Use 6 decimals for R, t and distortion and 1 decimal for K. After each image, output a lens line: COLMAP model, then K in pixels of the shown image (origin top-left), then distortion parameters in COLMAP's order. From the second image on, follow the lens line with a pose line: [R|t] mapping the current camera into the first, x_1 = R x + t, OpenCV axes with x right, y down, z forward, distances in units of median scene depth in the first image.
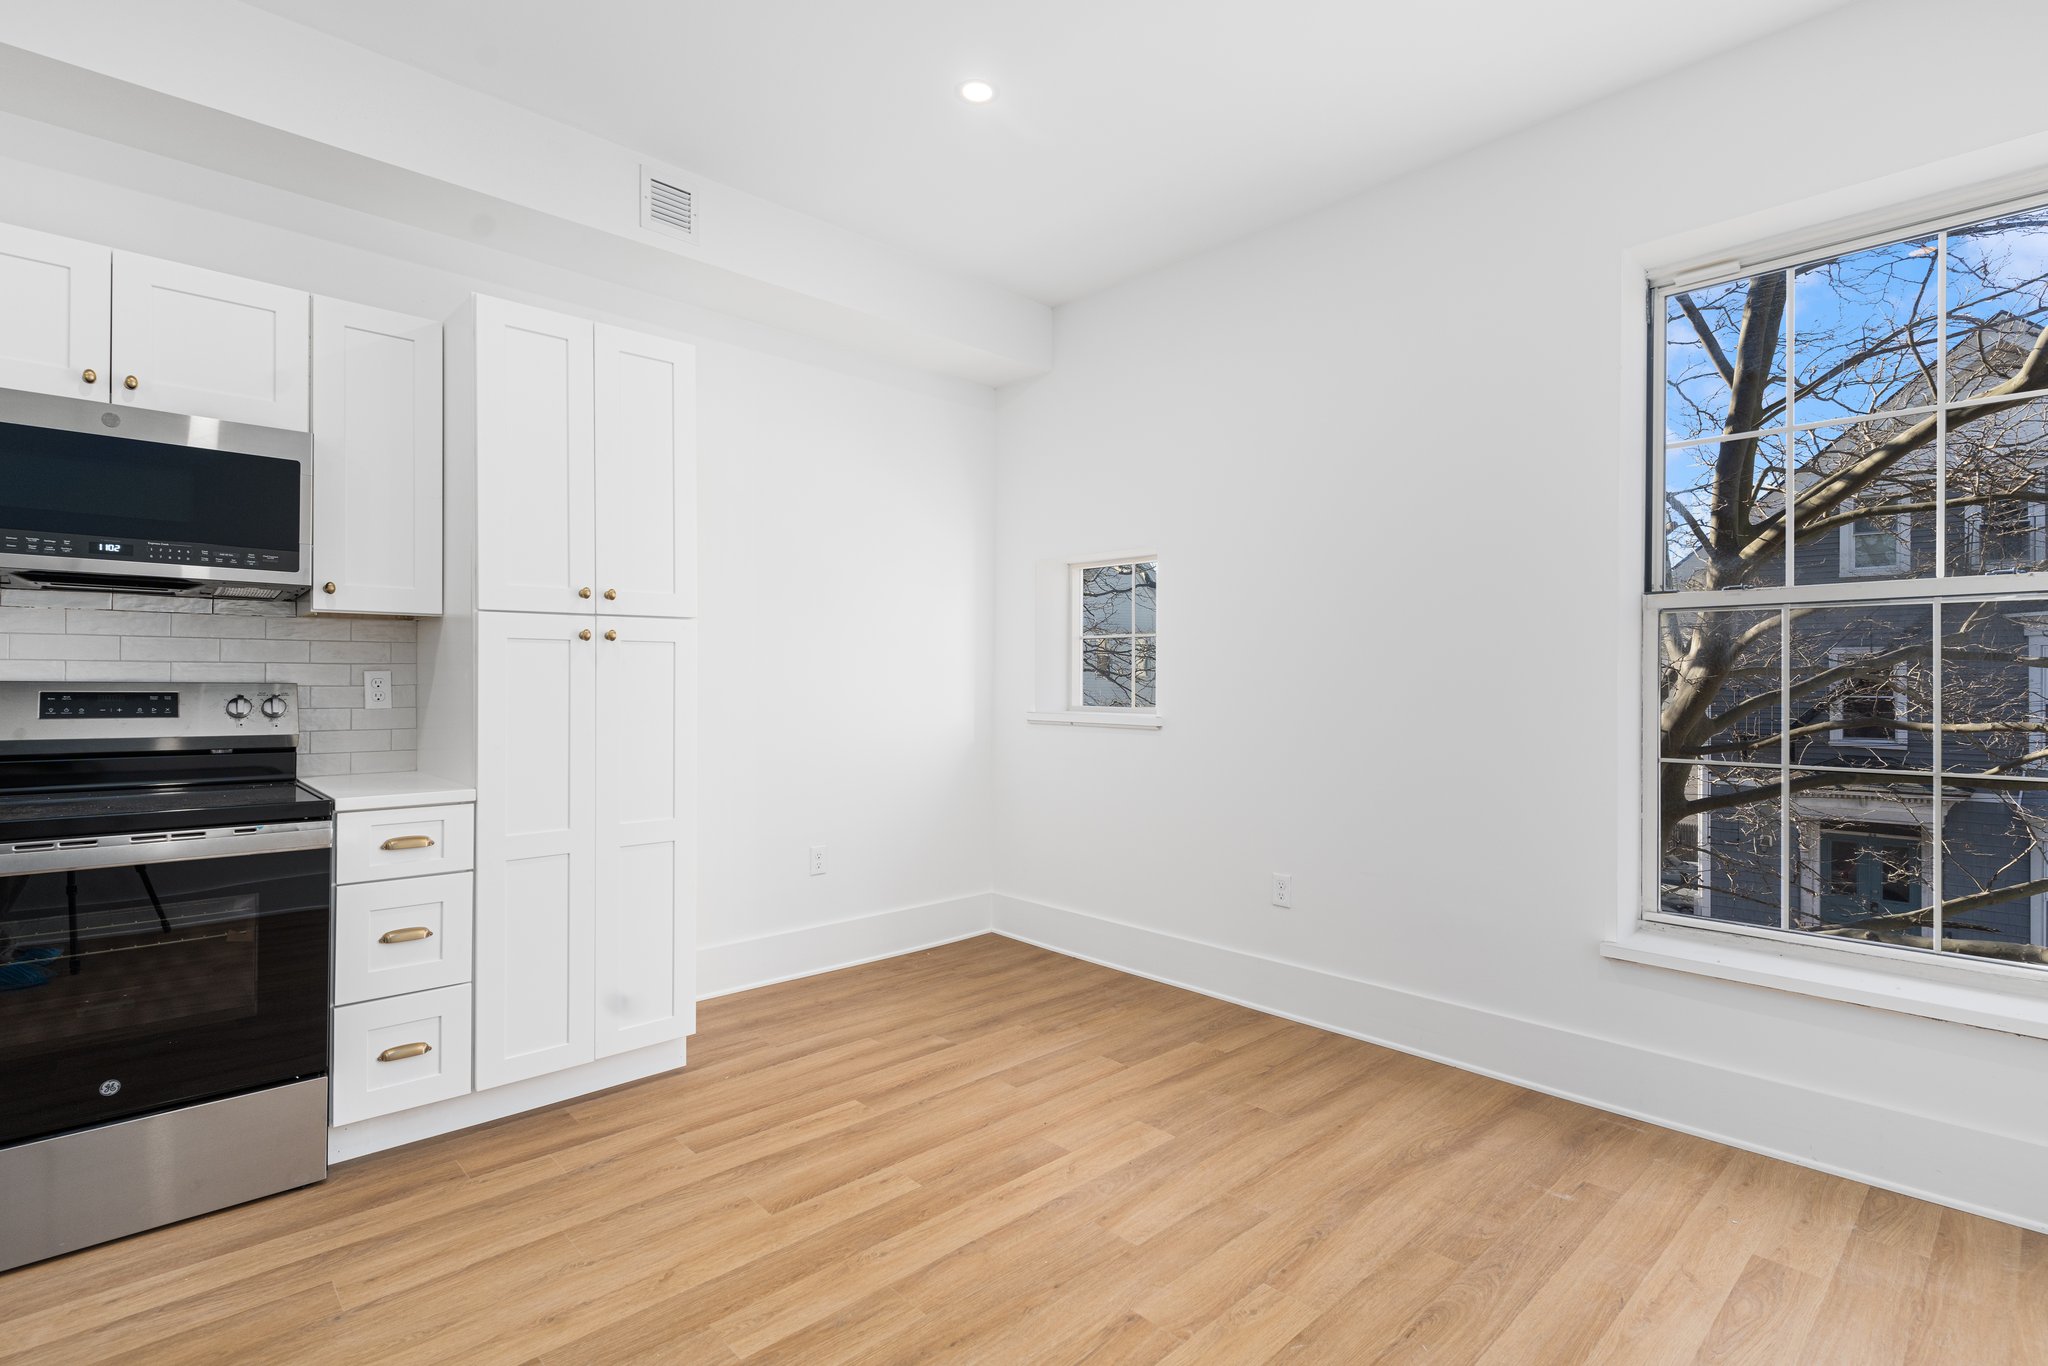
lens RADIAL K [[976.7, 0, 1029.5], [0, 976.7, 676.8], [0, 0, 1]] dist [0.002207, 0.000523]
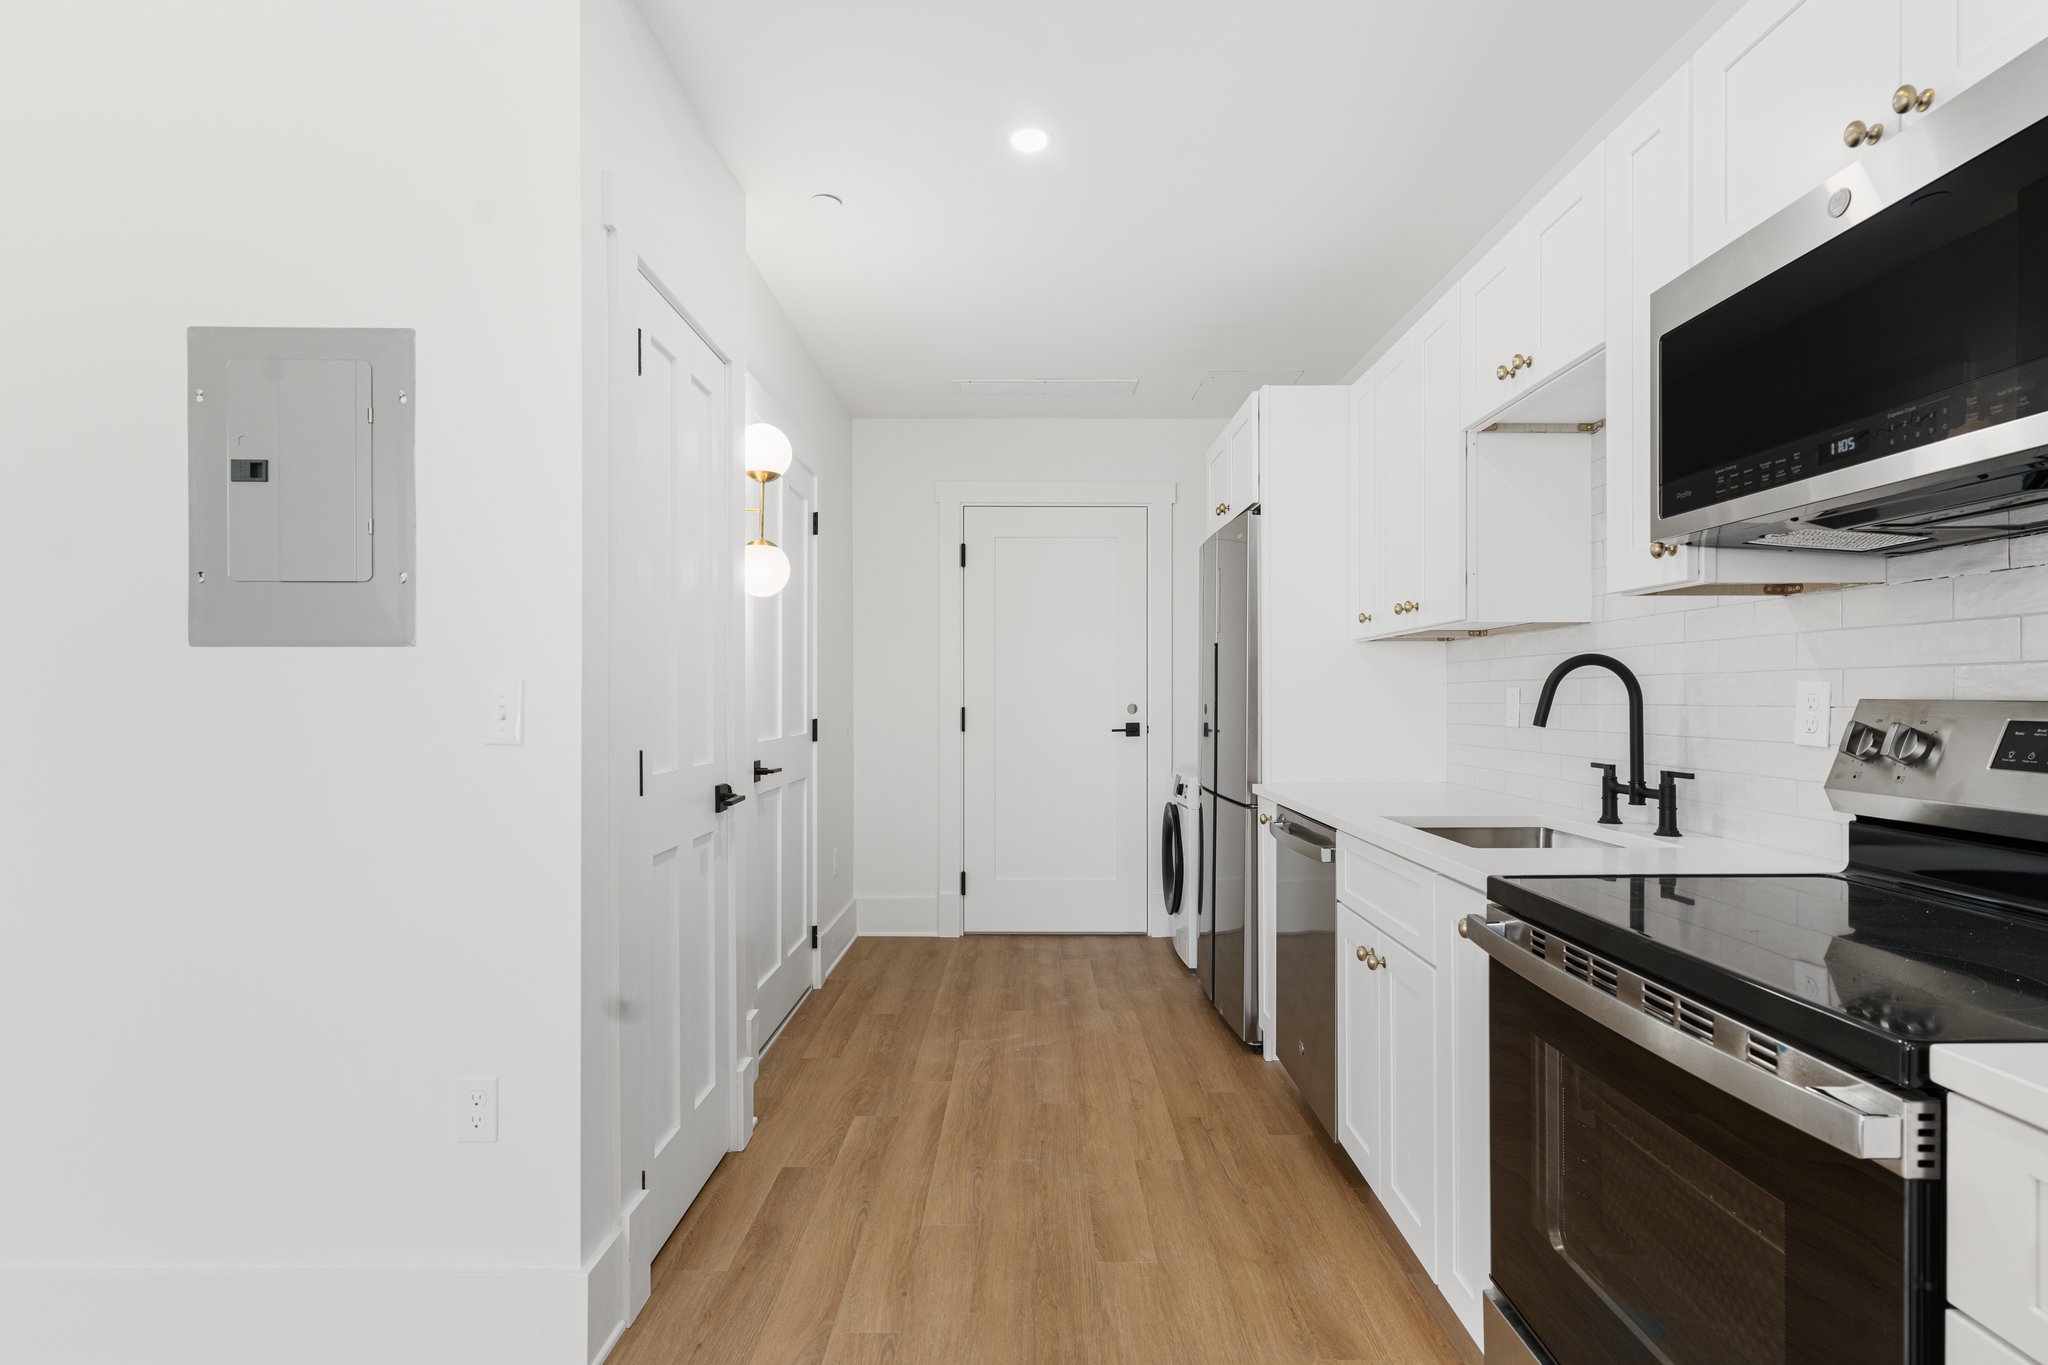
lens RADIAL K [[1002.6, 0, 1037.3], [0, 1002.6, 699.1], [0, 0, 1]] dist [0.000255, 0.000293]
pose [[-0.685579, -0.002725, -0.727993, -0.235418], [0.001280, 0.999987, -0.004948, 0.005779], [0.727997, -0.004323, -0.685567, 0.986727]]
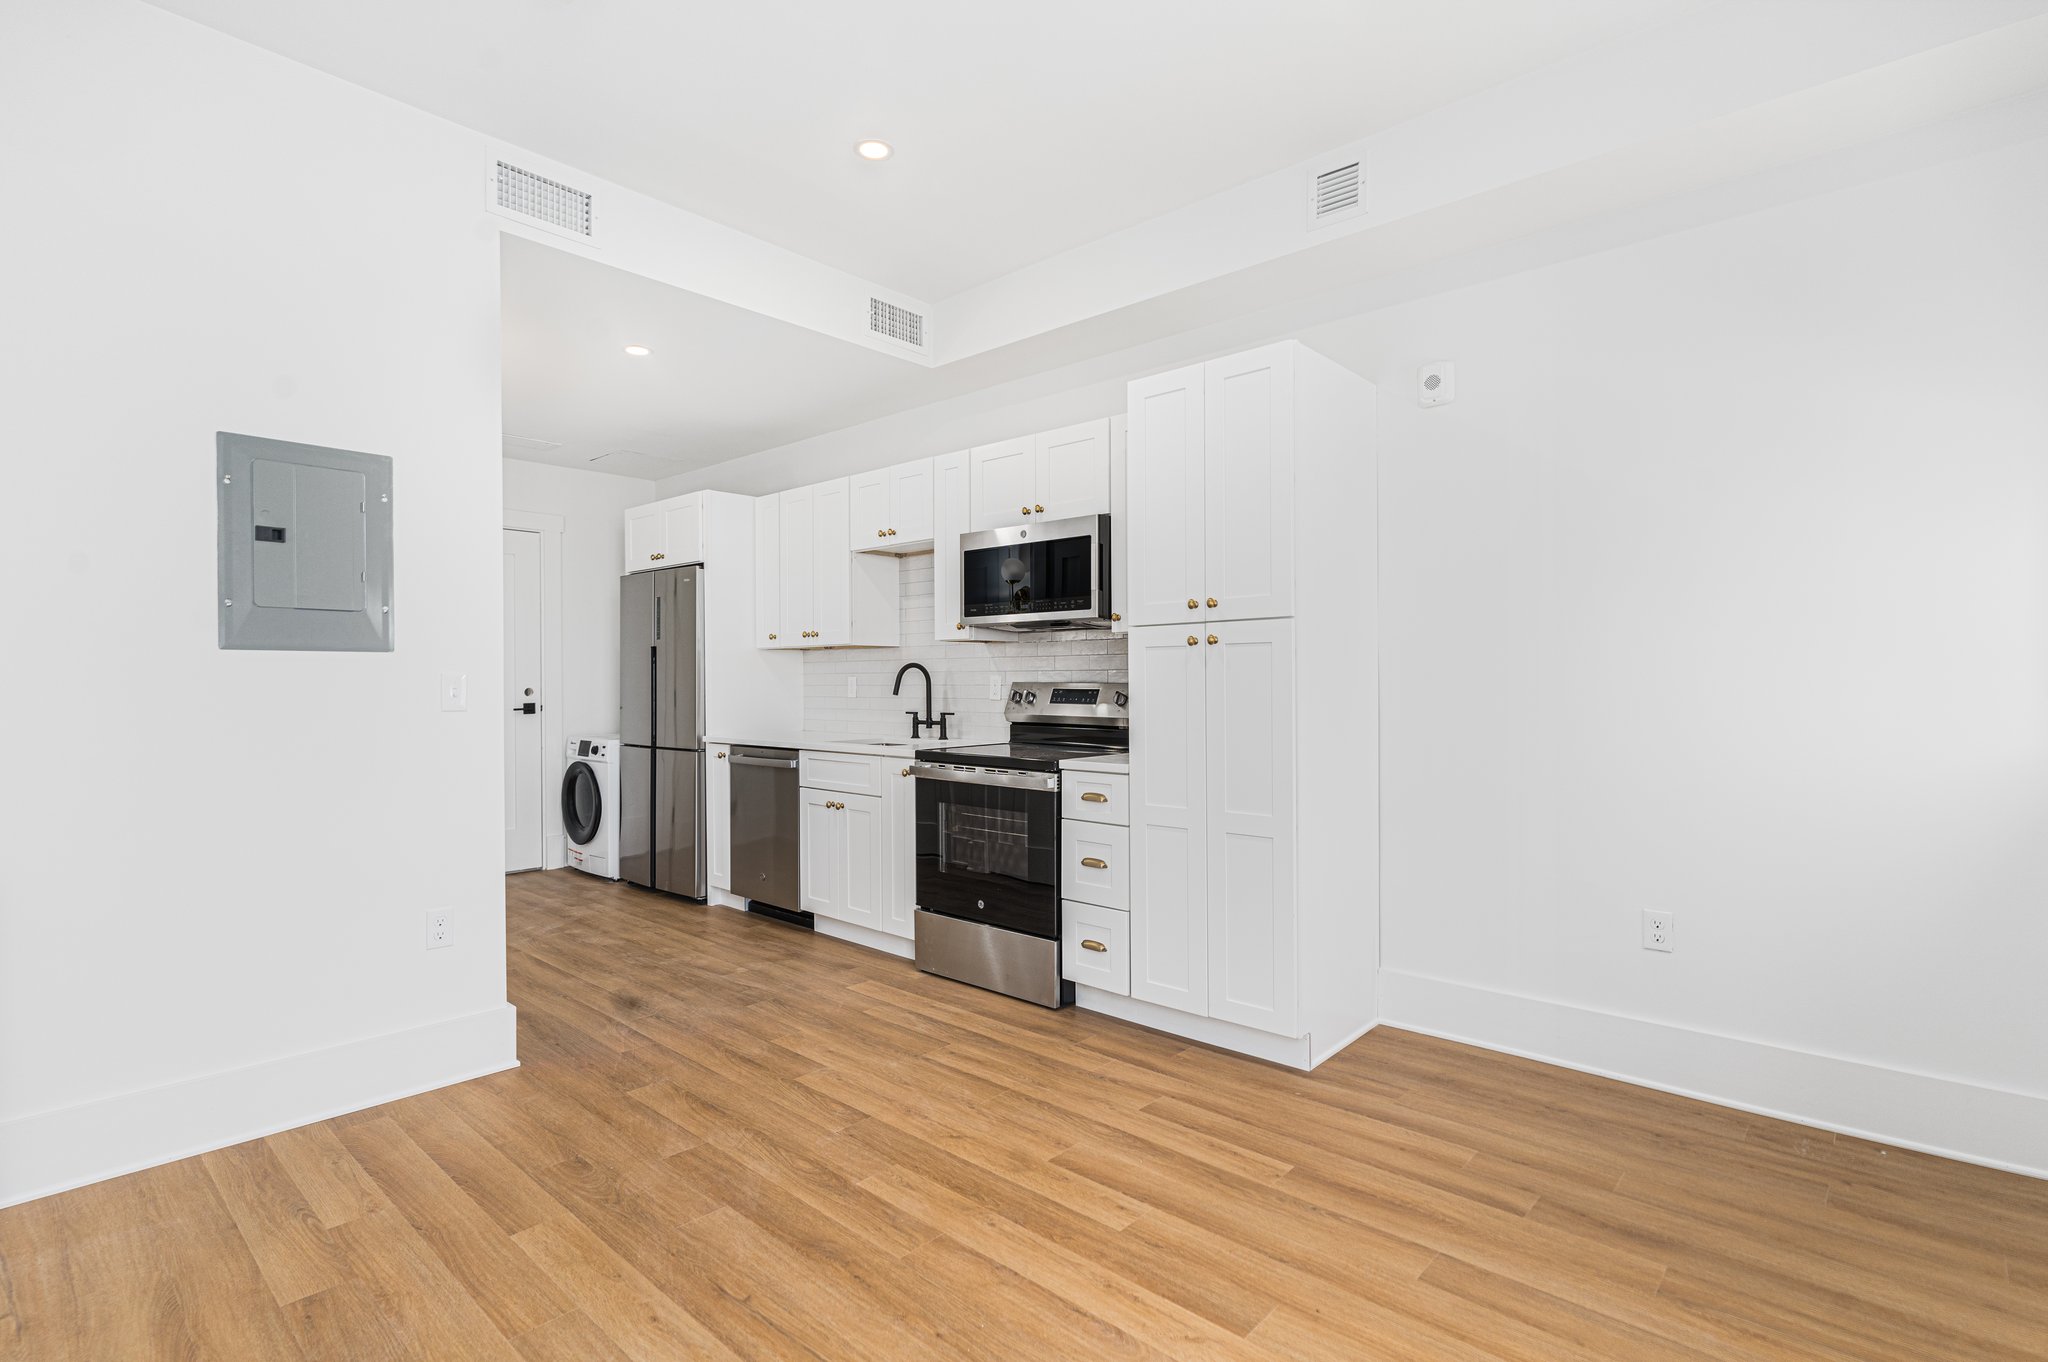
lens RADIAL K [[977.5, 0, 1032.4], [0, 977.5, 690.0], [0, 0, 1]] dist [0.000111, 0.000049]
pose [[0.077334, 0.004584, -0.996995, 0.764682], [0.008637, 0.999949, 0.005268, 0.008464], [0.996968, -0.009018, 0.077291, 0.821538]]
